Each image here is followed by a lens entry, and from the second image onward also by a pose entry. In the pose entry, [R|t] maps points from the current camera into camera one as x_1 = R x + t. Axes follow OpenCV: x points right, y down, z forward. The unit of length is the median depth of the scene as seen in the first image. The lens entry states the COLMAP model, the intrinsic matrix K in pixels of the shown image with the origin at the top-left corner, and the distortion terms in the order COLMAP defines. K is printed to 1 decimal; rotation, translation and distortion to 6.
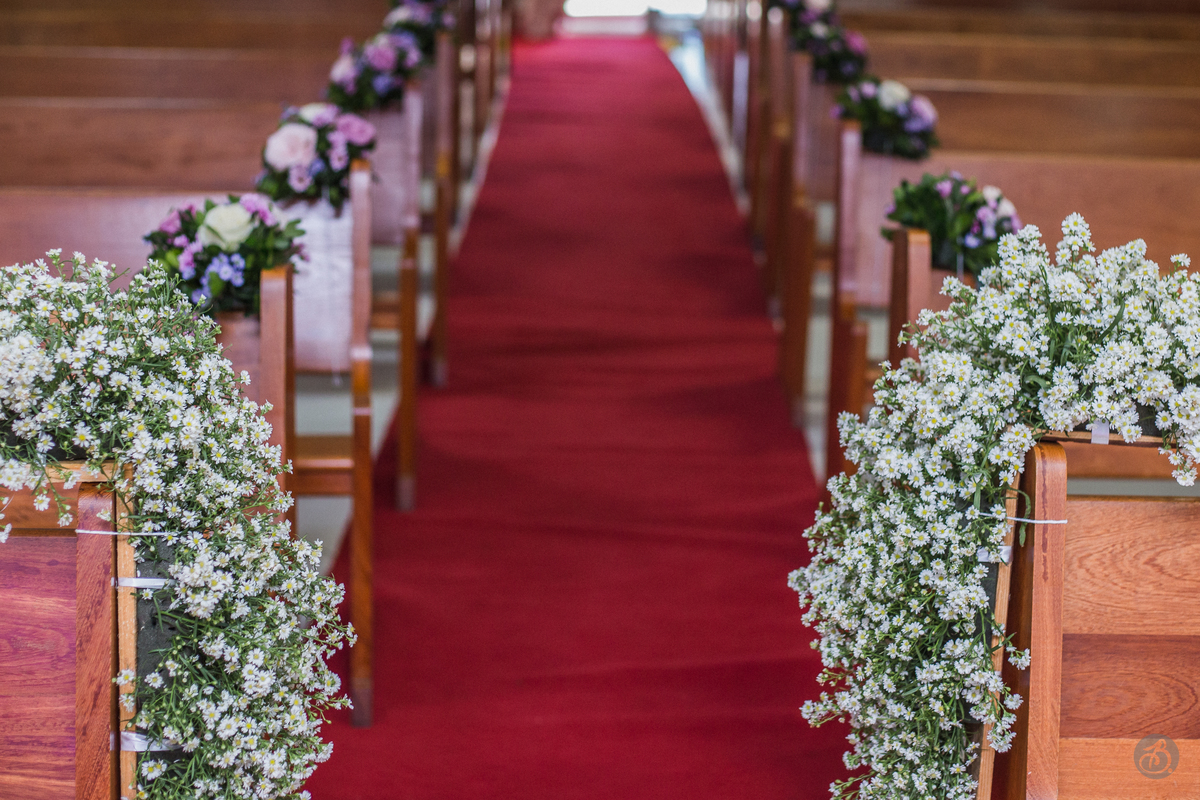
lens RADIAL K [[1735.6, 0, 600.0], [0, 1735.6, 400.0], [0, 0, 1]] dist [-0.016448, -0.006401]
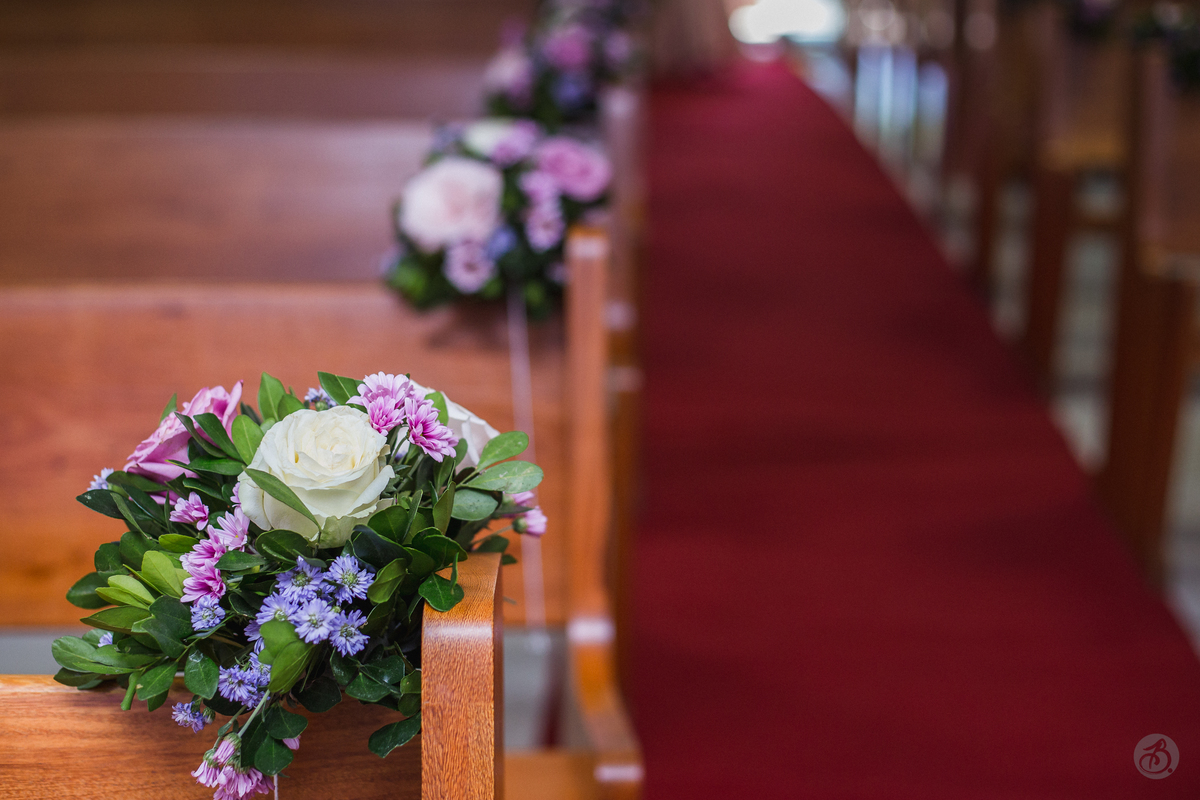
lens RADIAL K [[1735.6, 0, 600.0], [0, 1735.6, 400.0], [0, 0, 1]] dist [-0.016448, -0.006401]
pose [[0.998052, -0.003873, -0.062271, -0.137571], [0.003145, 0.999926, -0.011772, -0.109581], [0.062312, 0.011553, 0.997990, 0.657930]]
